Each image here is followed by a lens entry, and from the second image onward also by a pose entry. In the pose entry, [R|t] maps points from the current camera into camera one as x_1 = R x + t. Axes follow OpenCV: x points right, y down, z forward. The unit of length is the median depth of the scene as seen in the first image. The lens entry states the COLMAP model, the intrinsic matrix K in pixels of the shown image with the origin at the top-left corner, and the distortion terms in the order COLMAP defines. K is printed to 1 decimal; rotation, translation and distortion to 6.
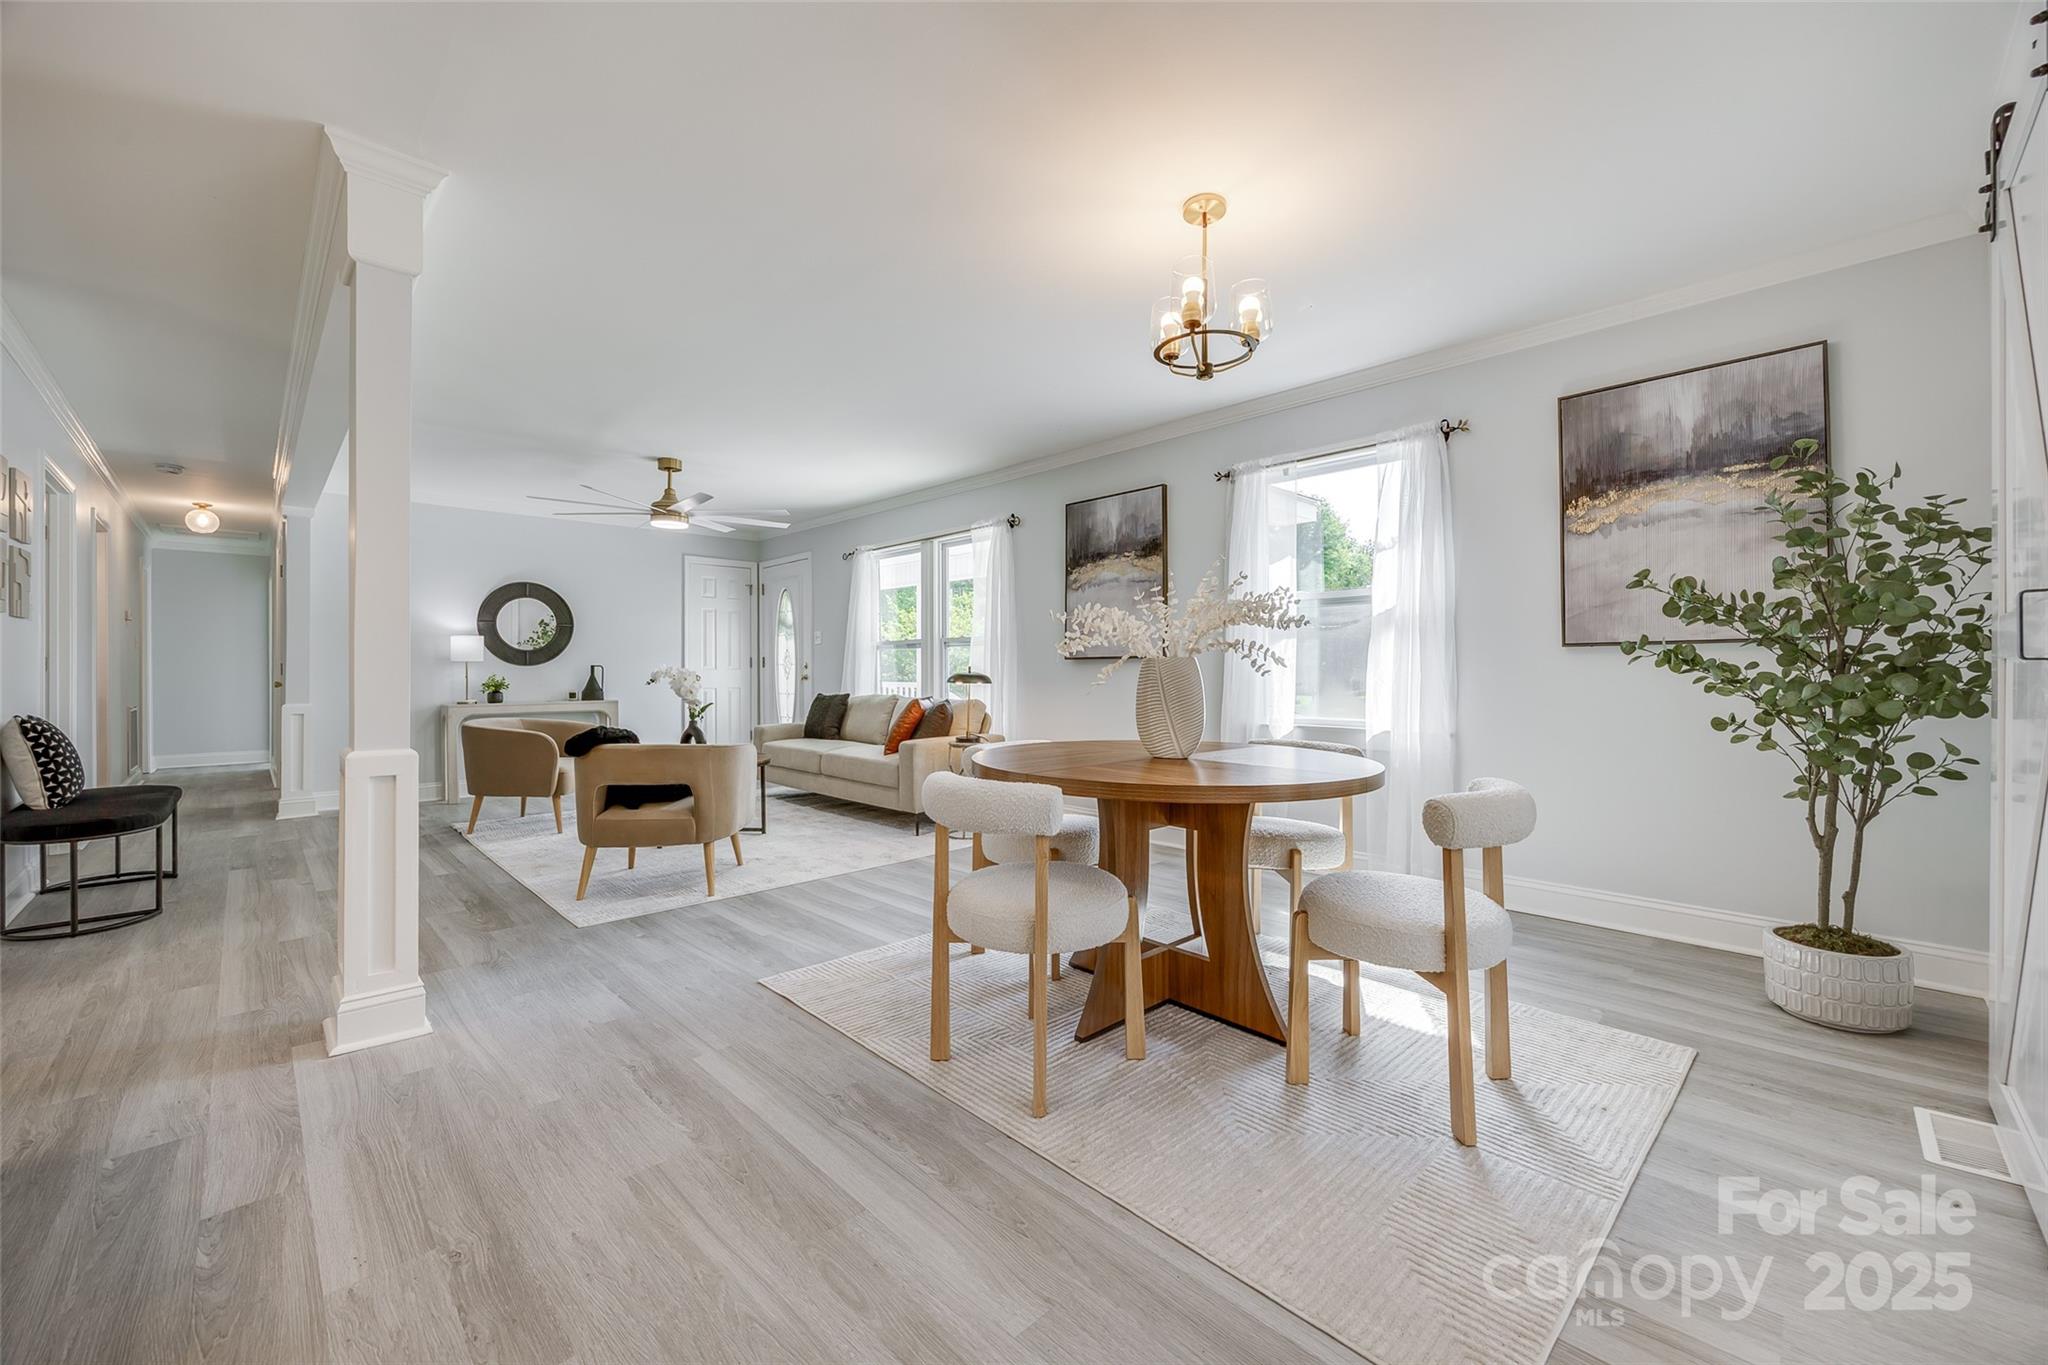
lens RADIAL K [[816.3, 0, 1026.6], [0, 816.3, 673.4], [0, 0, 1]] dist [0.001354, 0.000086]
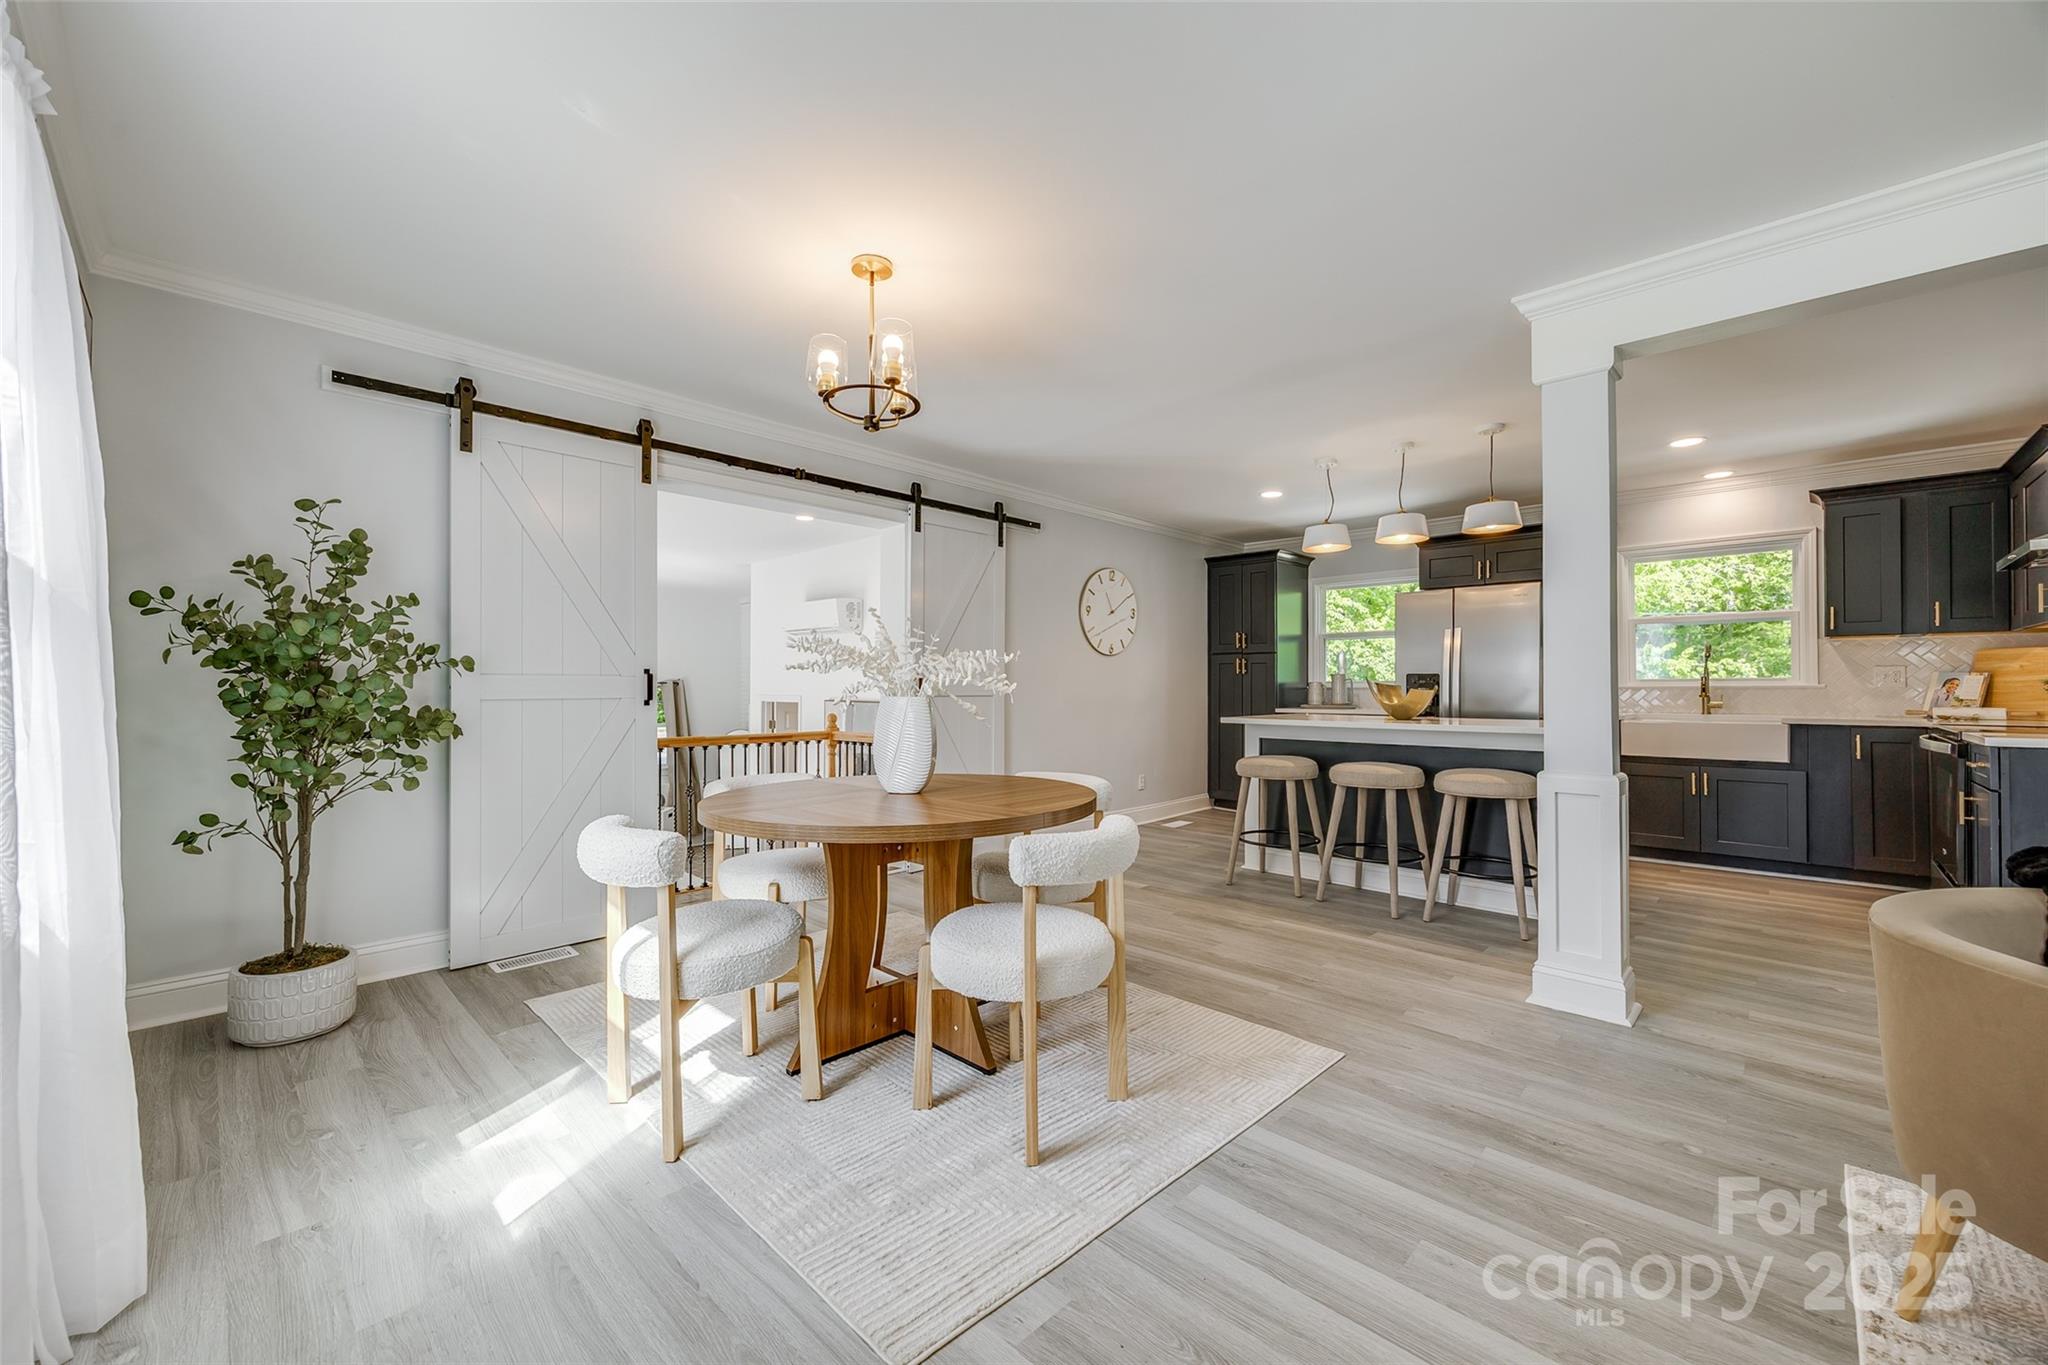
lens RADIAL K [[816.3, 0, 1020.7], [0, 816.3, 693.6], [0, 0, 1]] dist [0.001354, 0.000086]
pose [[-0.999955, 0.005162, -0.007952, 0.033557], [0.005171, 0.999986, -0.001121, -0.021846], [0.007947, -0.001162, -0.999968, 1.998777]]
